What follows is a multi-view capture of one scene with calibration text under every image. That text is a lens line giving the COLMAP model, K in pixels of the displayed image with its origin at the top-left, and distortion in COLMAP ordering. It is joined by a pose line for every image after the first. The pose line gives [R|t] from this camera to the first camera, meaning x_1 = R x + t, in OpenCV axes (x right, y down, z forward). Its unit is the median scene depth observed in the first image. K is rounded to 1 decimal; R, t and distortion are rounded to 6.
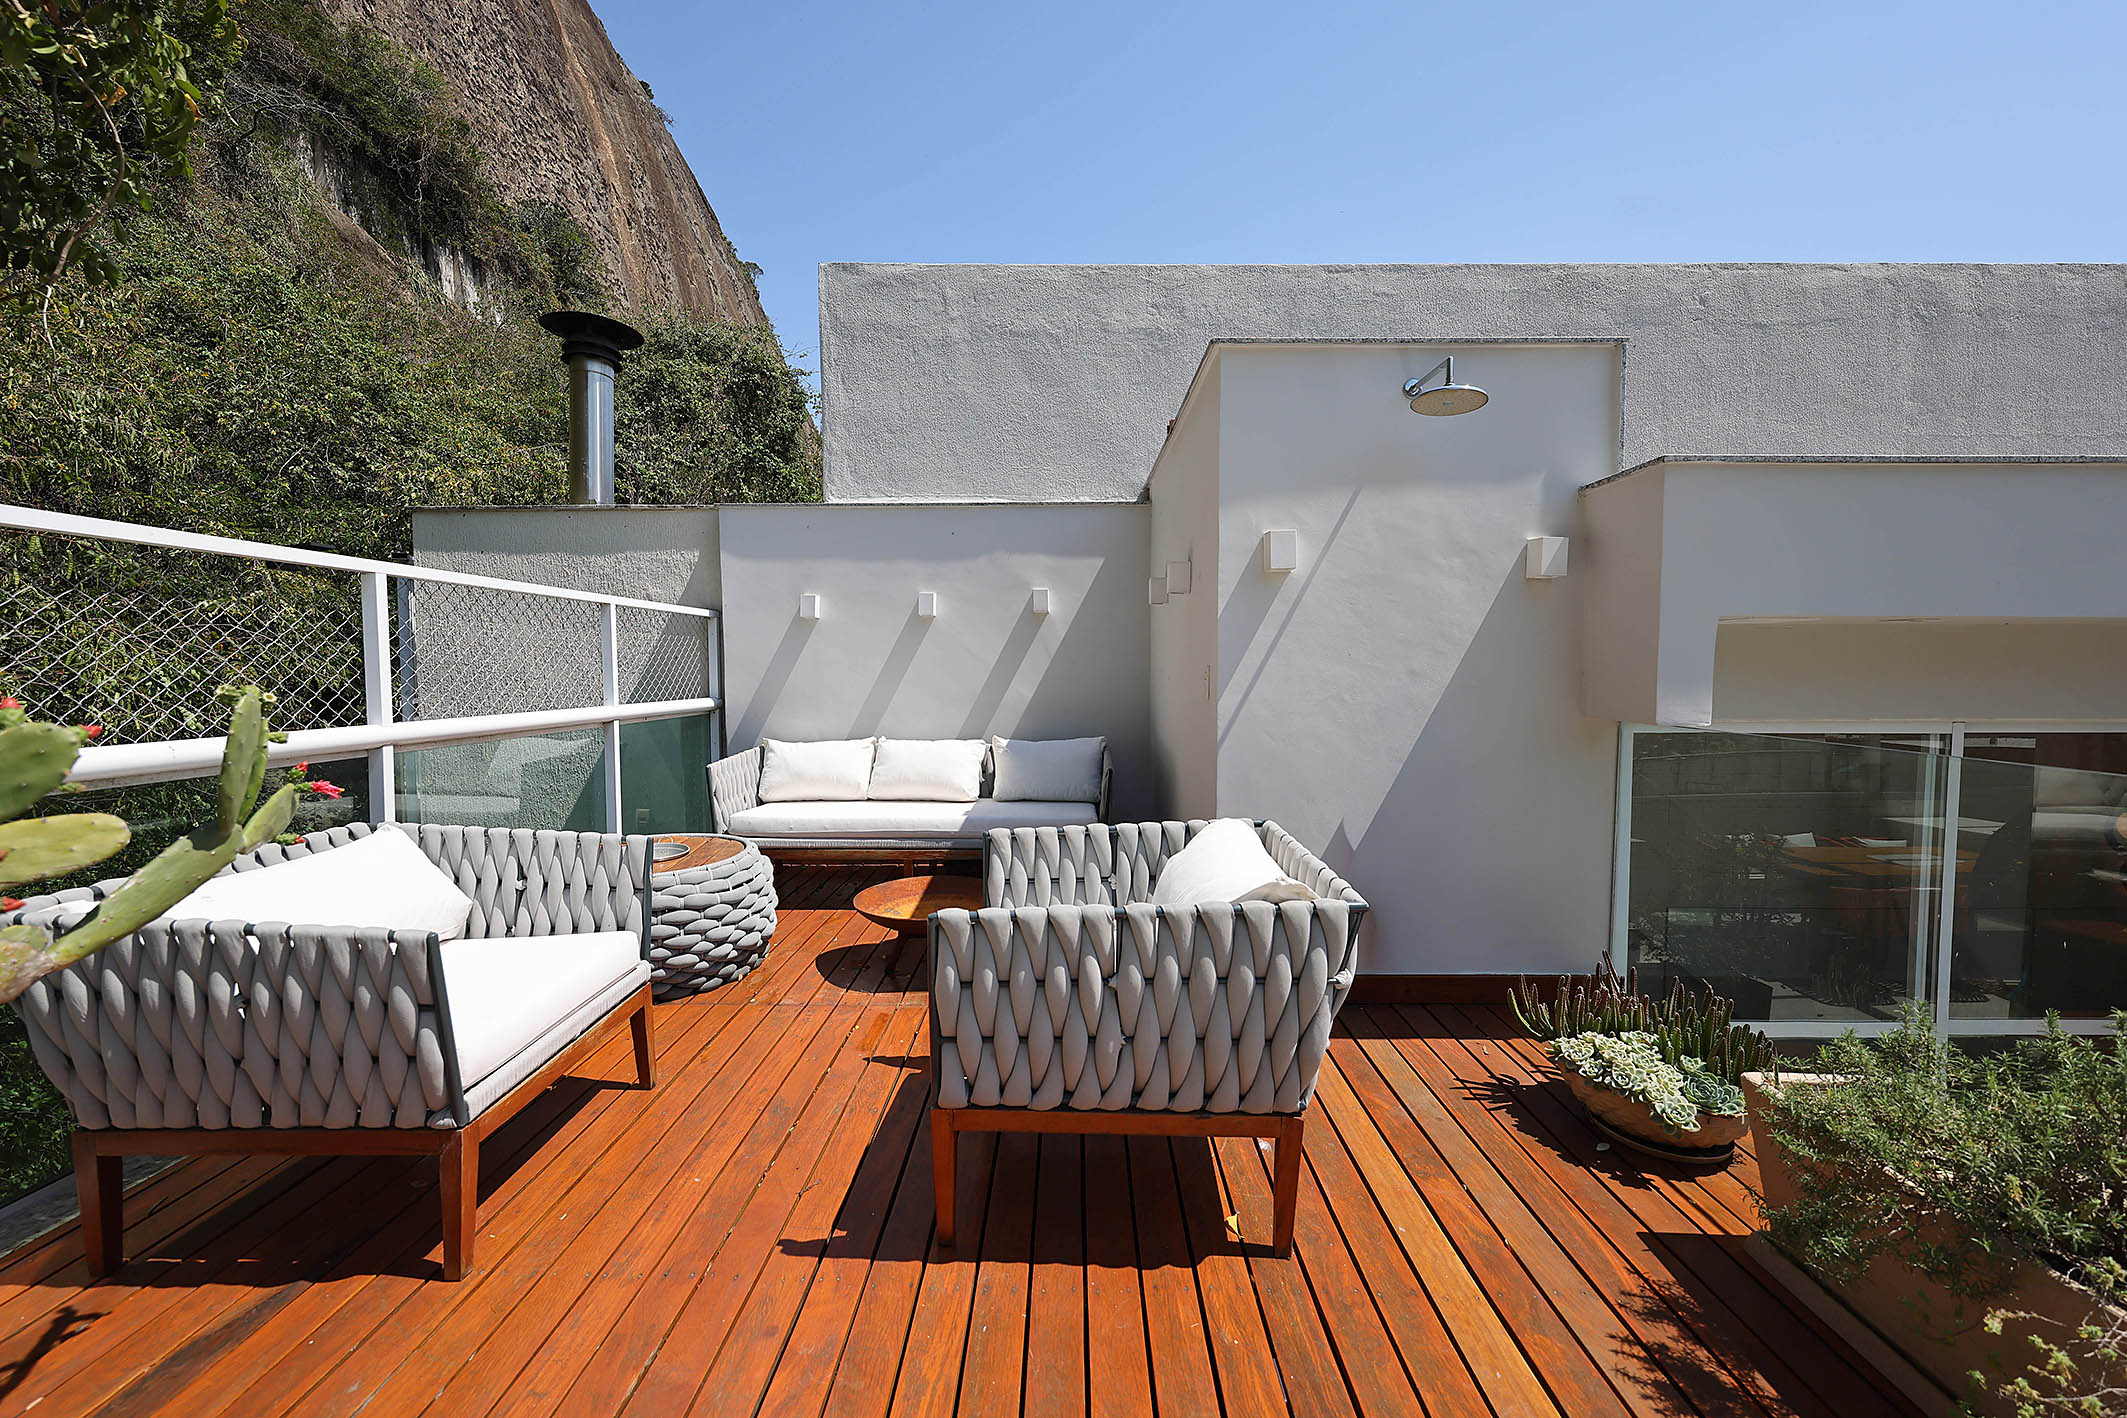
lens RADIAL K [[837.0, 0, 1073.3], [0, 837.0, 697.4], [0, 0, 1]] dist [0.000706, -0.000284]
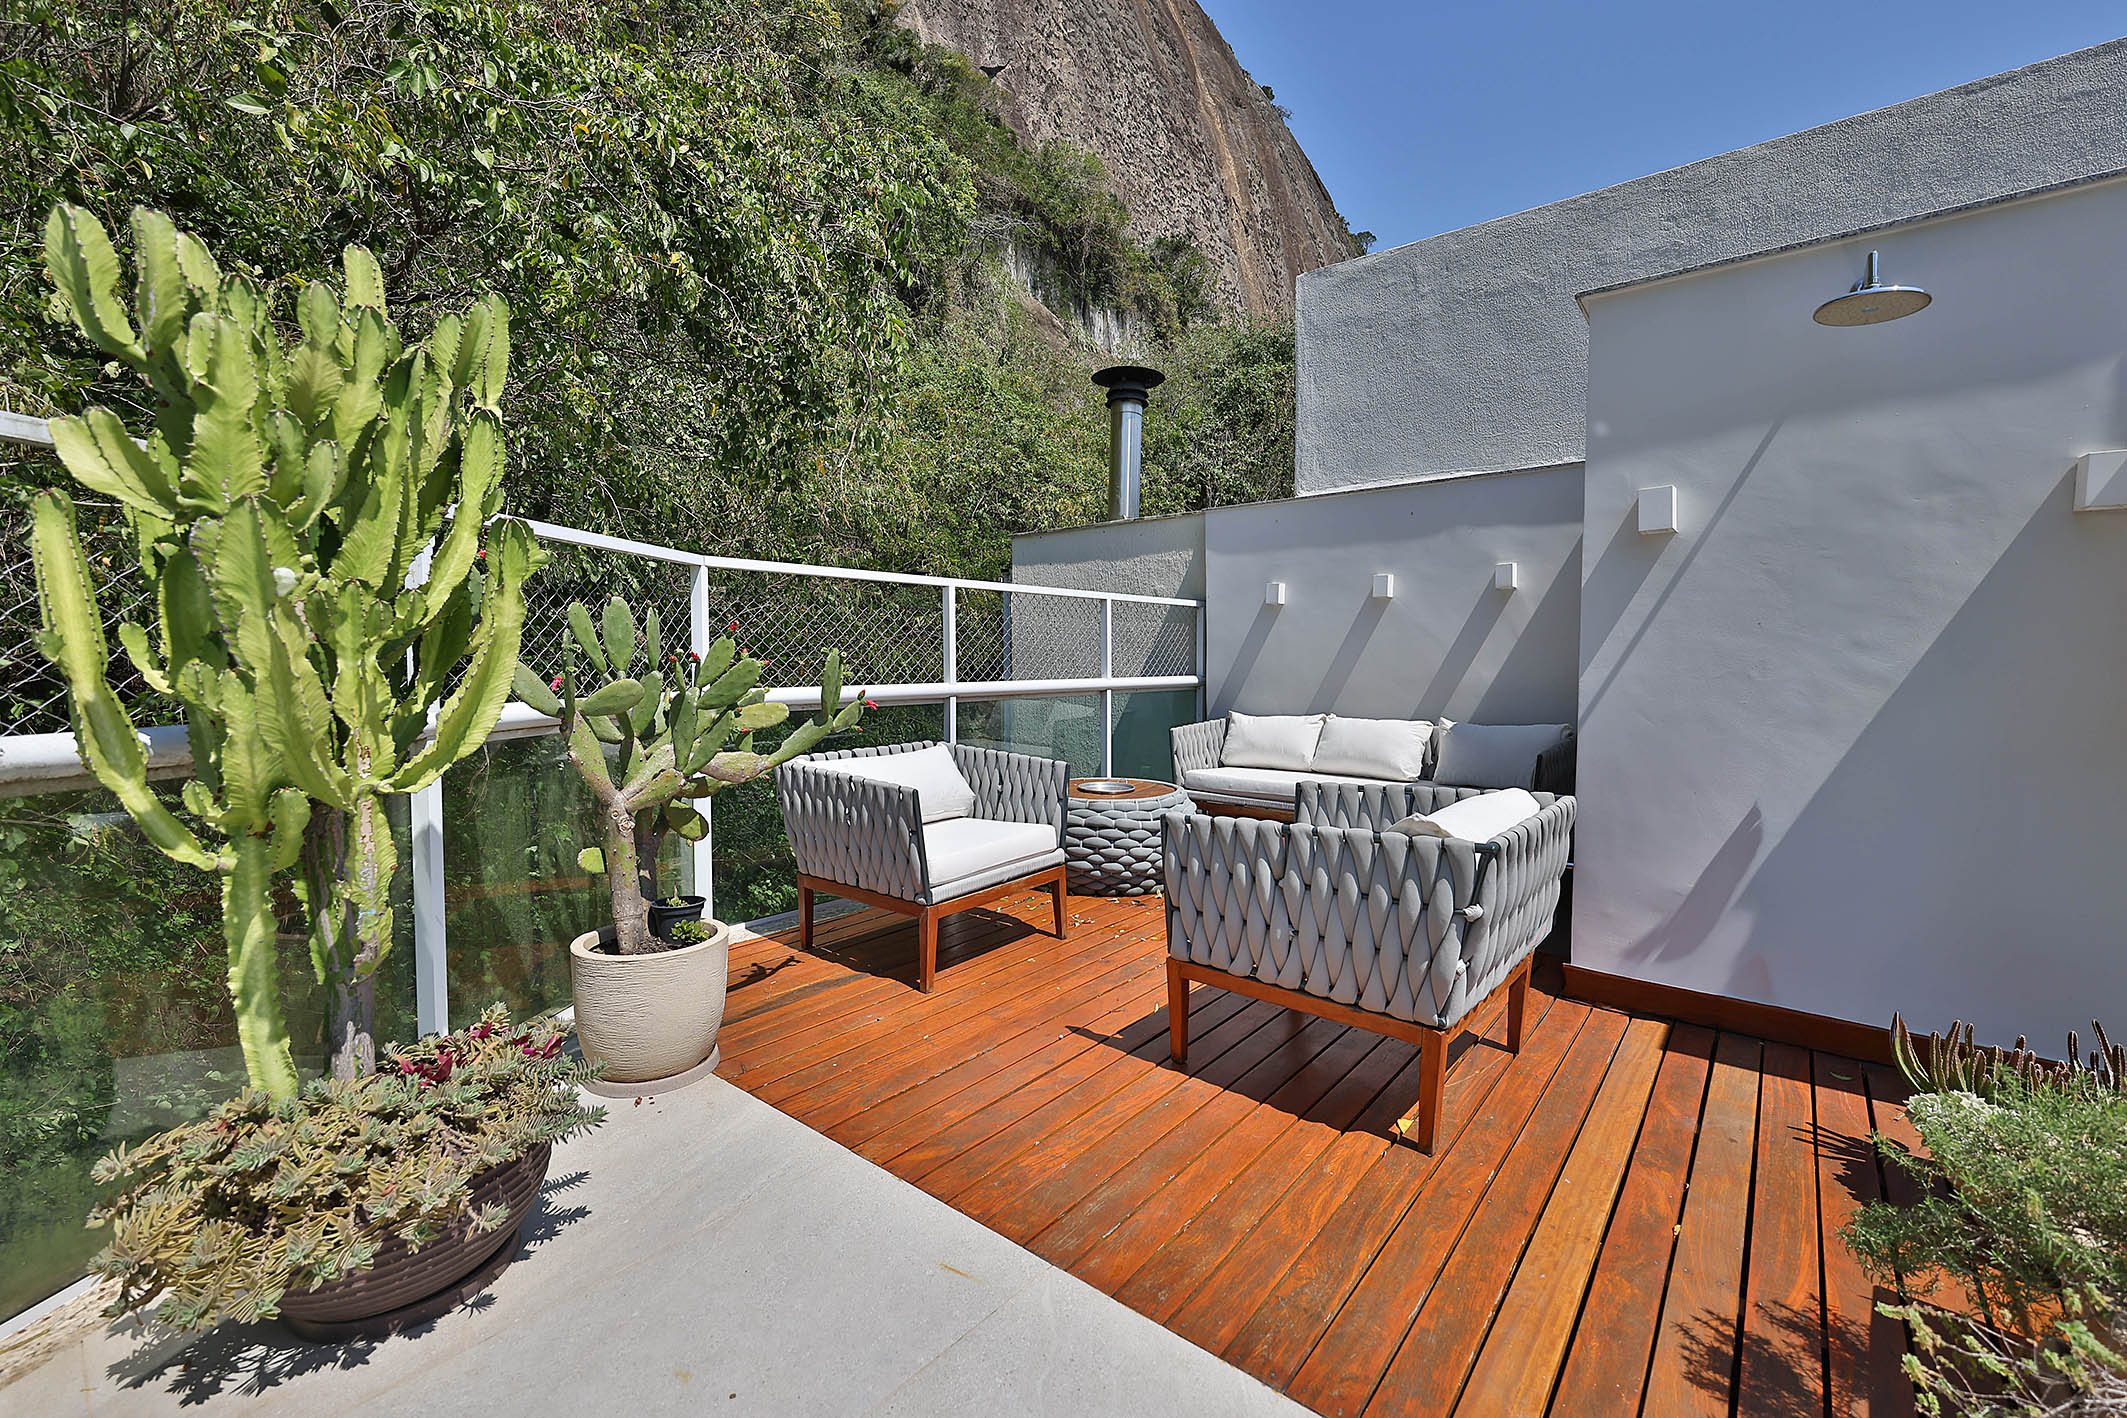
lens RADIAL K [[890.8, 0, 1059.9], [0, 890.8, 700.1], [0, 0, 1]] dist [0.000098, -0.006700]
pose [[0.771830, 0.030340, -0.635105, 0.358301], [-0.023594, 0.999540, 0.019075, 0.025768], [0.635391, 0.000262, 0.772191, -0.141899]]
